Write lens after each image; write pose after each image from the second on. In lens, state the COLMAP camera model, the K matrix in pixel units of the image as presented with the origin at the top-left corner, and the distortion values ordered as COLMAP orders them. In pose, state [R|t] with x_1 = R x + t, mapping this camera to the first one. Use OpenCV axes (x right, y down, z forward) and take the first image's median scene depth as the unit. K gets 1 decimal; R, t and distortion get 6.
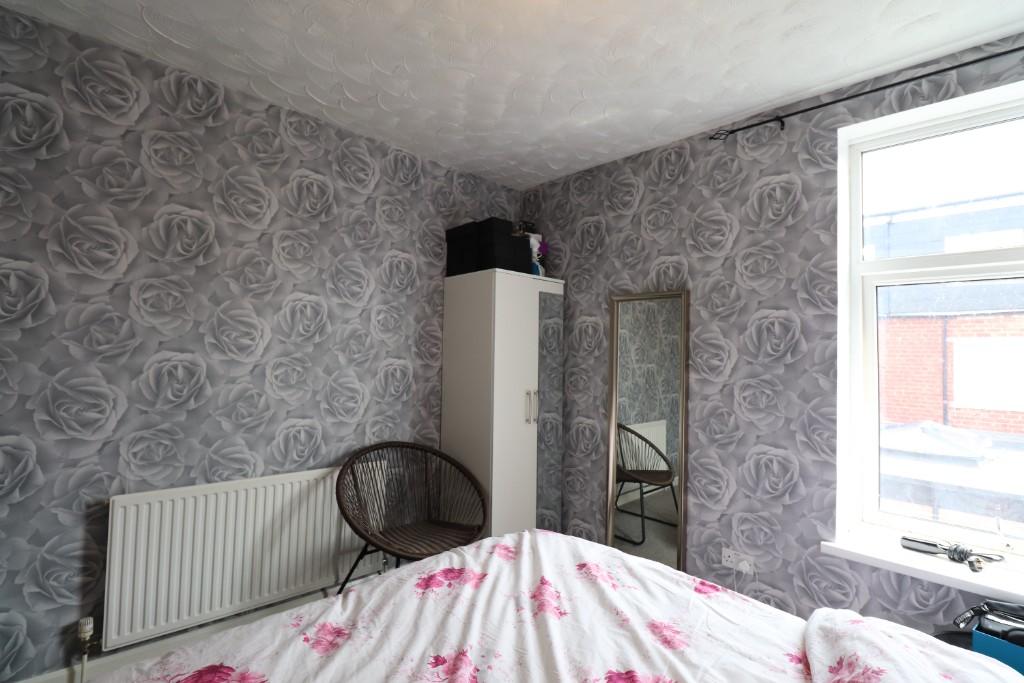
lens RADIAL K [[473.3, 0, 511.5], [0, 473.3, 335.9], [0, 0, 1]] dist [-0.013934, -0.006458]
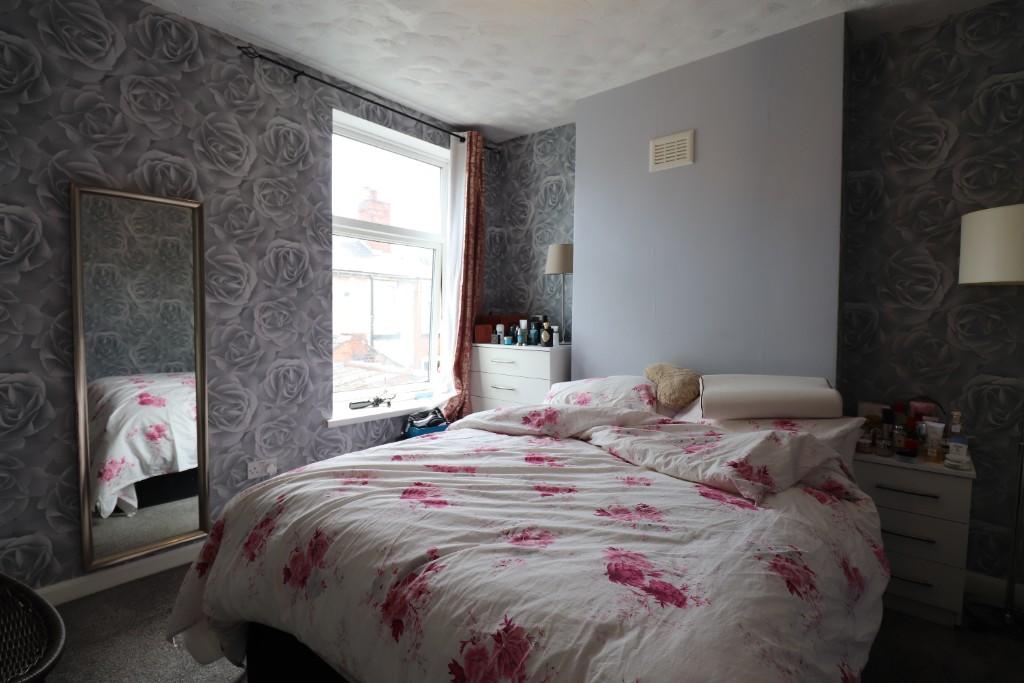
lens RADIAL K [[473.3, 0, 511.7], [0, 473.3, 337.9], [0, 0, 1]] dist [-0.013934, -0.006458]
pose [[-0.091317, -0.077791, 0.992779, -0.735625], [-0.059187, 0.995606, 0.072569, 0.072745], [-0.994061, -0.052133, -0.095520, 0.627547]]
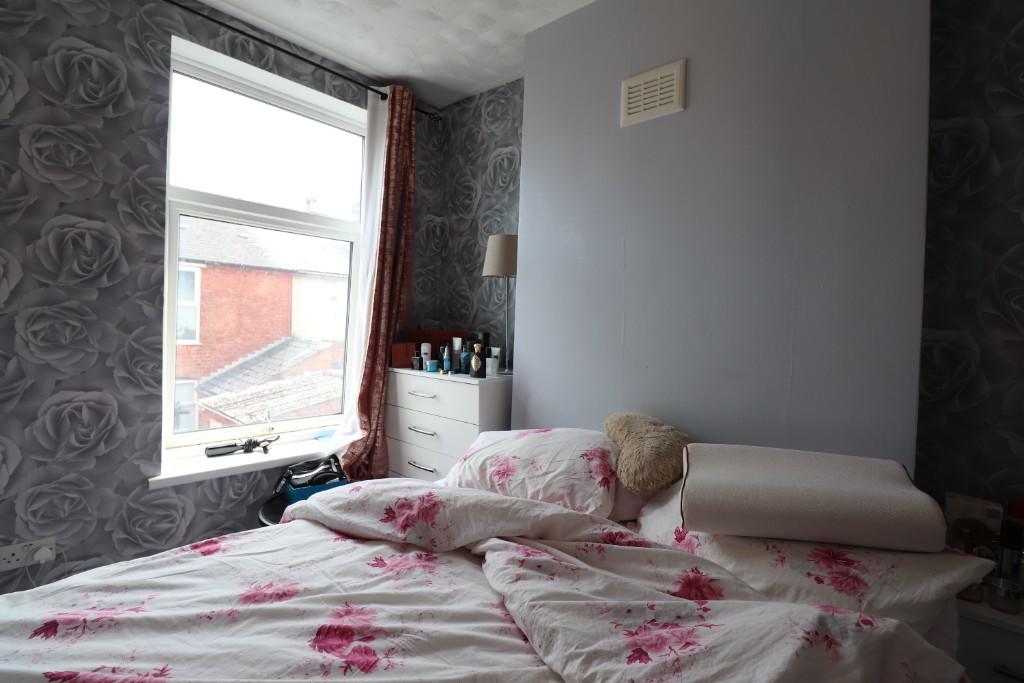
lens RADIAL K [[473.3, 0, 512.9], [0, 473.3, 337.1], [0, 0, 1]] dist [-0.013934, -0.006458]
pose [[-0.074127, -0.062945, 0.995260, -0.312965], [-0.081875, 0.995021, 0.056832, 0.043884], [-0.993882, -0.077274, -0.078911, 0.378740]]
